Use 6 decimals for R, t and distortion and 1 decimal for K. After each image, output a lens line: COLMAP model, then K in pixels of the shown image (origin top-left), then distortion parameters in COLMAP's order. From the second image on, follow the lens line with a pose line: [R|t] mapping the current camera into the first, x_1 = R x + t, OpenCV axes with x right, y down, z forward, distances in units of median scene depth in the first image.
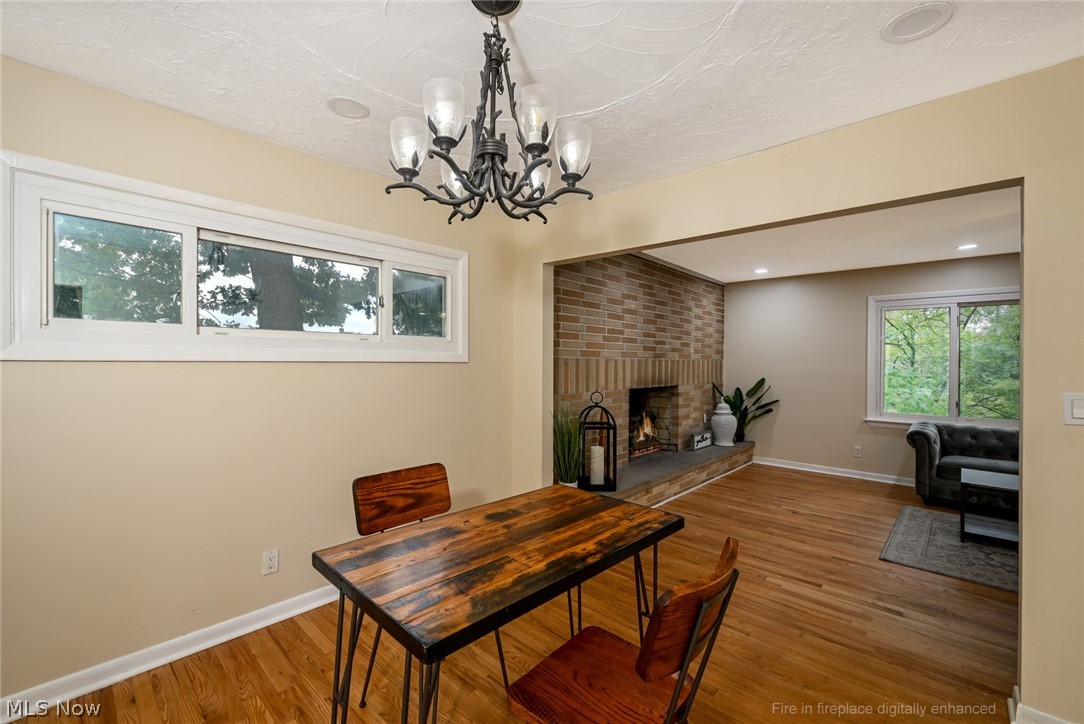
lens RADIAL K [[454.8, 0, 545.2], [0, 454.8, 362.1], [0, 0, 1]] dist [-0.000914, -0.000036]
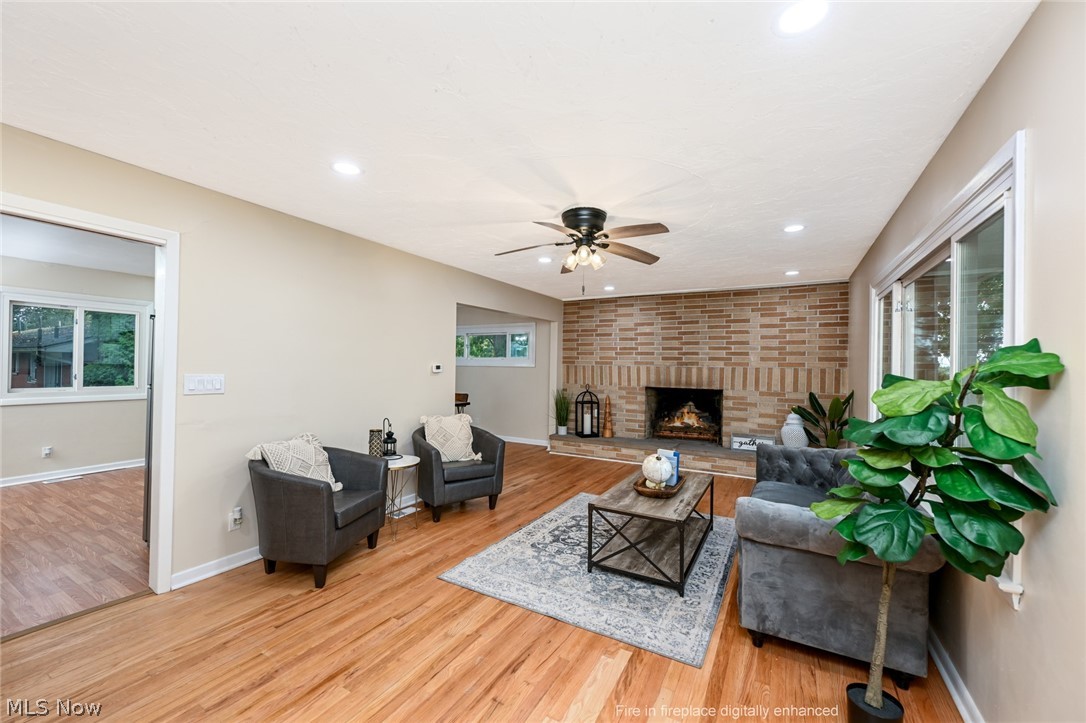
lens RADIAL K [[429.0, 0, 548.0], [0, 429.0, 363.3], [0, 0, 1]] dist [0.000382, 0.000018]
pose [[0.242740, -0.008975, -0.970050, 1.462255], [-0.014191, 0.999817, -0.012801, 0.005868], [0.969988, 0.016873, 0.242568, 0.360124]]
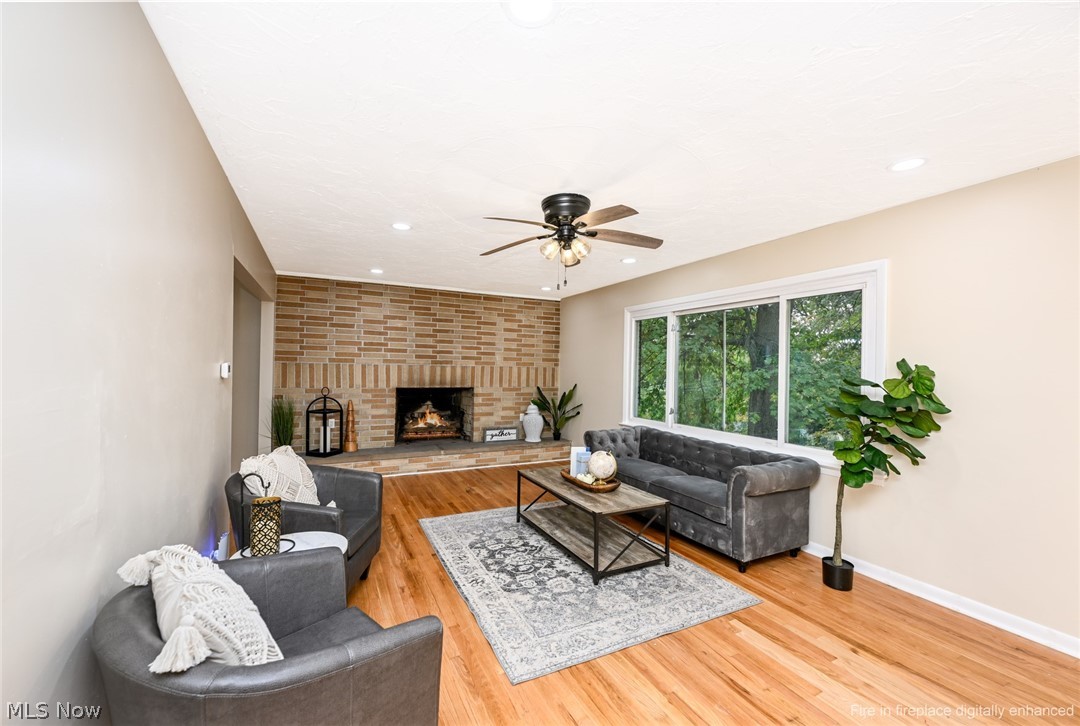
lens RADIAL K [[426.6, 0, 537.0], [0, 426.6, 366.4], [0, 0, 1]] dist [0.000382, 0.000018]
pose [[0.934686, 0.007226, -0.355400, 1.007616], [-0.010594, 0.999916, -0.007532, 0.002710], [0.355316, 0.010805, 0.934684, -0.006026]]
